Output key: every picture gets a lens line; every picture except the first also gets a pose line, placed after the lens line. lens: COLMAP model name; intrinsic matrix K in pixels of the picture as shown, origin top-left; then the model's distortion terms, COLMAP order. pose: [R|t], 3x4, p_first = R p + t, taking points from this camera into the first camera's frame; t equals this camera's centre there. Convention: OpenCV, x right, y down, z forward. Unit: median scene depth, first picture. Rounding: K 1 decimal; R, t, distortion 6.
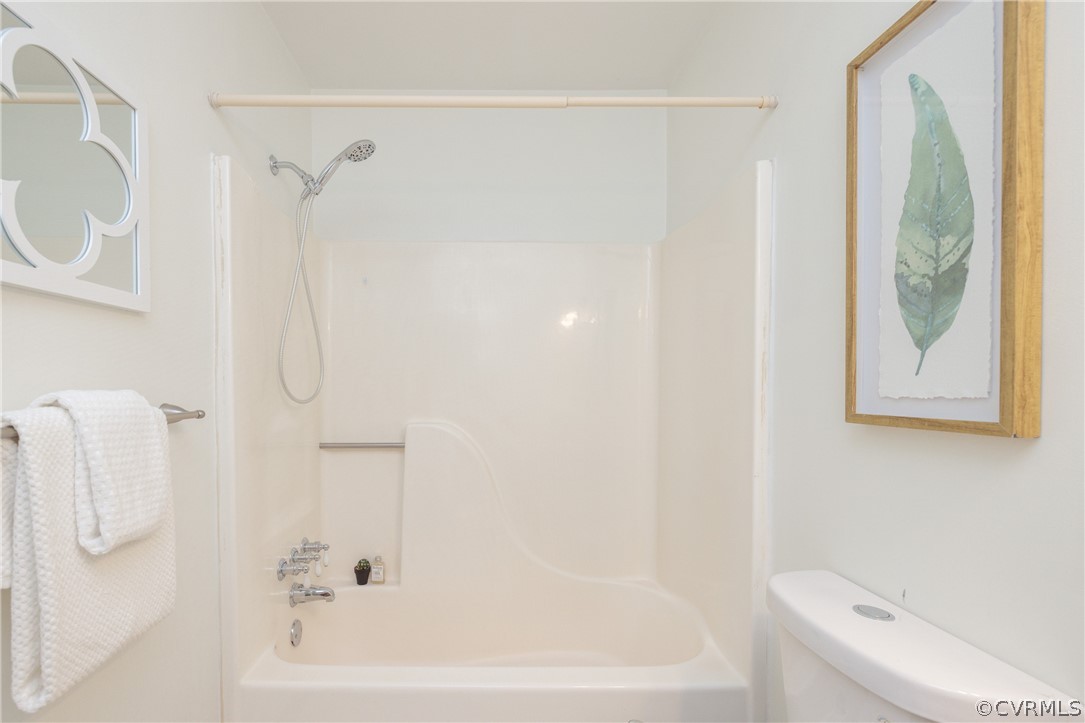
lens RADIAL K [[438.0, 0, 517.2], [0, 438.0, 392.0], [0, 0, 1]] dist [0.001601, 0.000265]
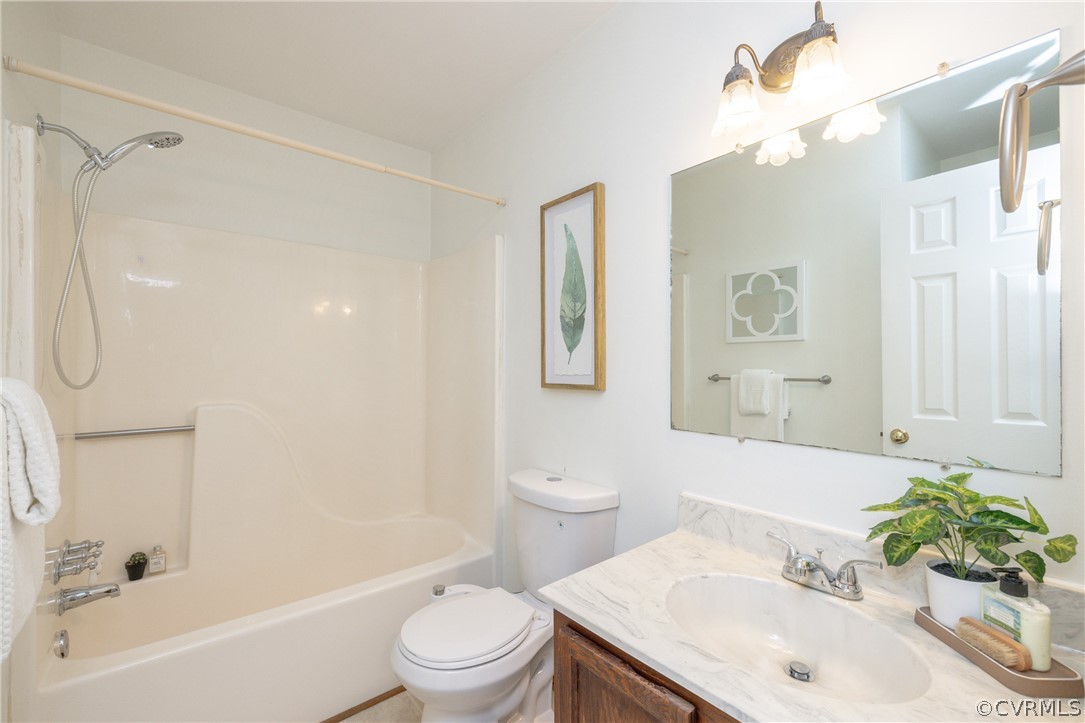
lens RADIAL K [[438.0, 0, 527.2], [0, 438.0, 361.6], [0, 0, 1]] dist [0.001601, 0.000265]
pose [[0.788866, 0.004878, 0.614546, -0.537272], [0.007862, 0.999807, -0.018028, -0.013693], [-0.614515, 0.019053, 0.788675, -0.538426]]
